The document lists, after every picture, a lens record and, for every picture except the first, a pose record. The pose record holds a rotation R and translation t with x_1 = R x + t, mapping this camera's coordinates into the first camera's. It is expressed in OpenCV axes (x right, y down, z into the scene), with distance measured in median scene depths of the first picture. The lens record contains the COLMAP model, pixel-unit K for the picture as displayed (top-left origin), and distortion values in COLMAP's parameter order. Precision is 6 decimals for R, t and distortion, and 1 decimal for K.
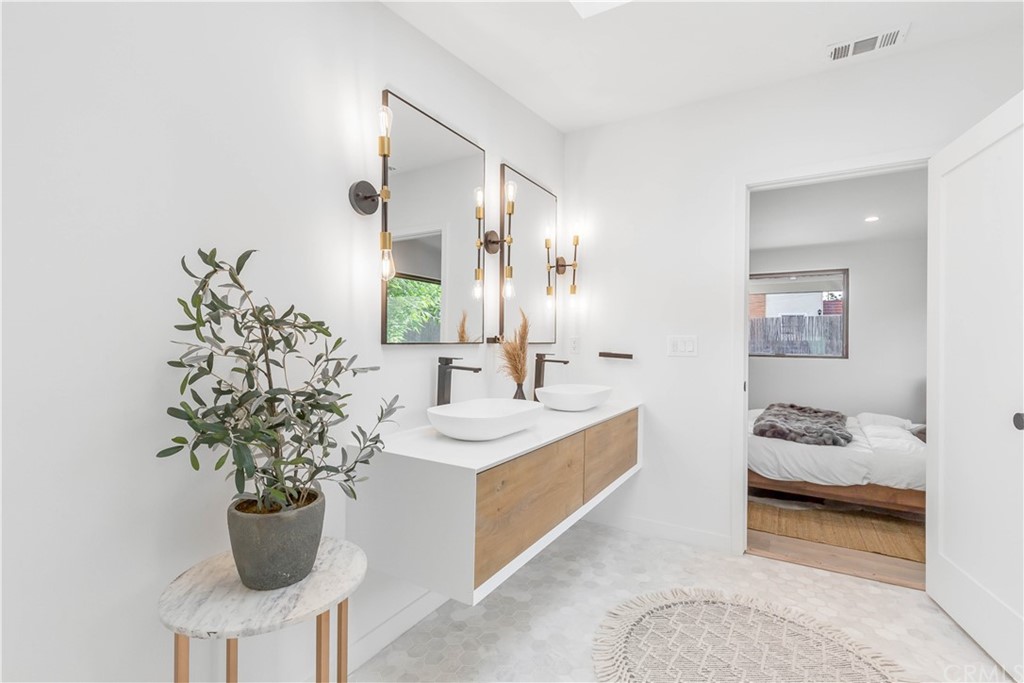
lens RADIAL K [[465.0, 0, 506.8], [0, 465.0, 342.7], [0, 0, 1]] dist [-0.000422, 0.000342]
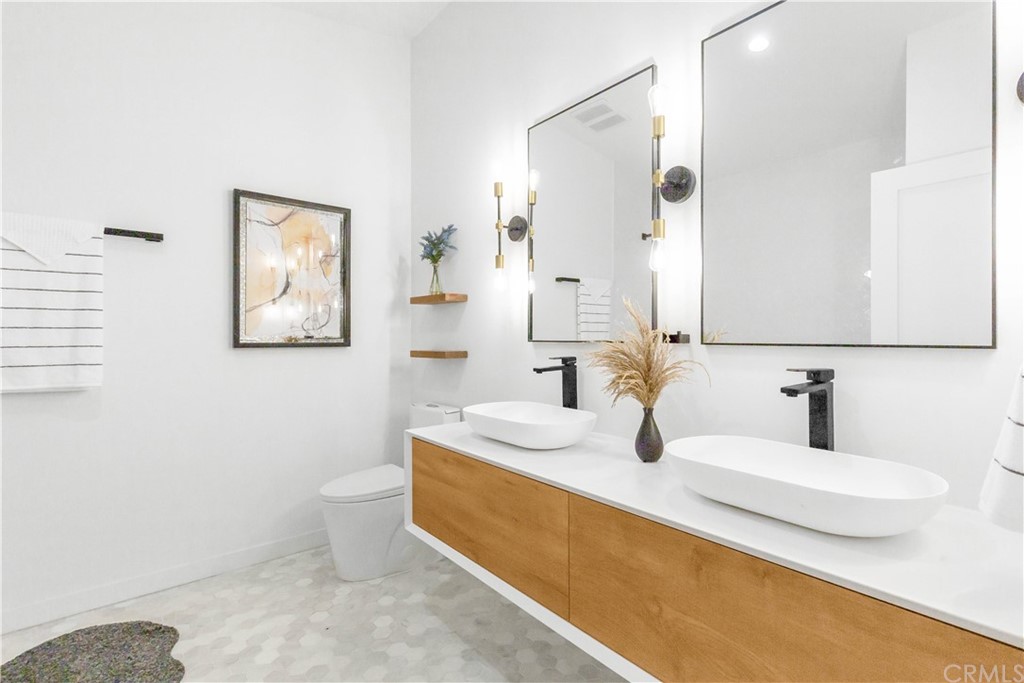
lens RADIAL K [[479.5, 0, 515.0], [0, 479.5, 333.1], [0, 0, 1]] dist [-0.000388, -0.000281]
pose [[-0.347017, -0.021828, -0.937605, 0.682772], [-0.006397, 0.999761, -0.020907, 0.004172], [0.937837, -0.001257, -0.347074, 1.053835]]
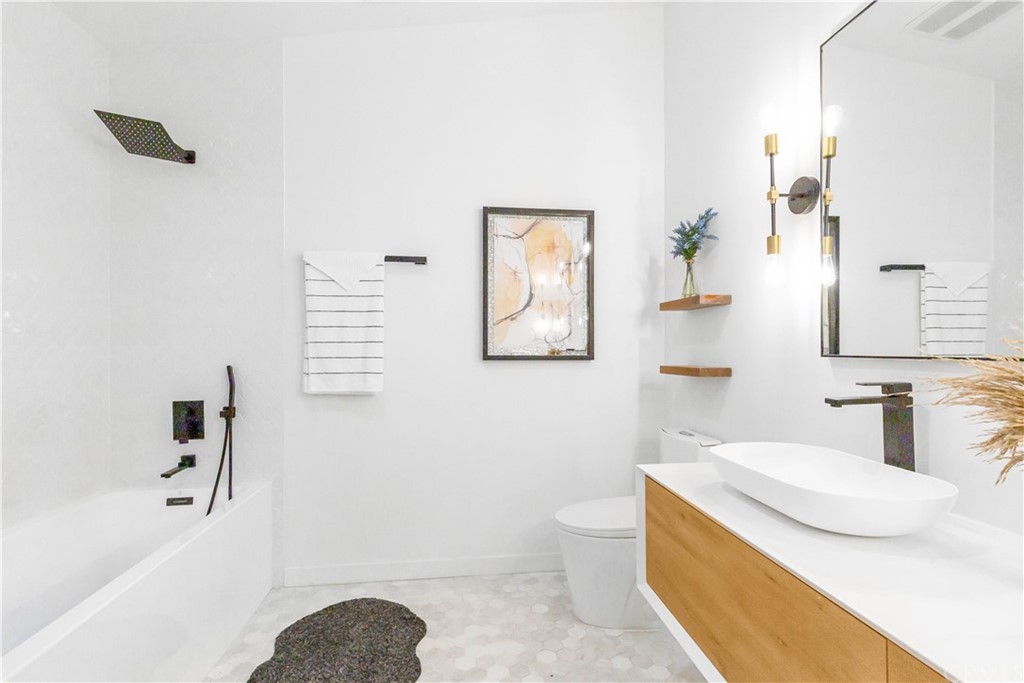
lens RADIAL K [[477.9, 0, 507.7], [0, 477.9, 345.3], [0, 0, 1]] dist [0.004613, -0.000442]
pose [[-0.808658, -0.018747, -0.587981, 0.510096], [-0.012312, 0.999813, -0.014946, 0.000389], [0.588151, -0.004847, -0.808737, 1.023604]]
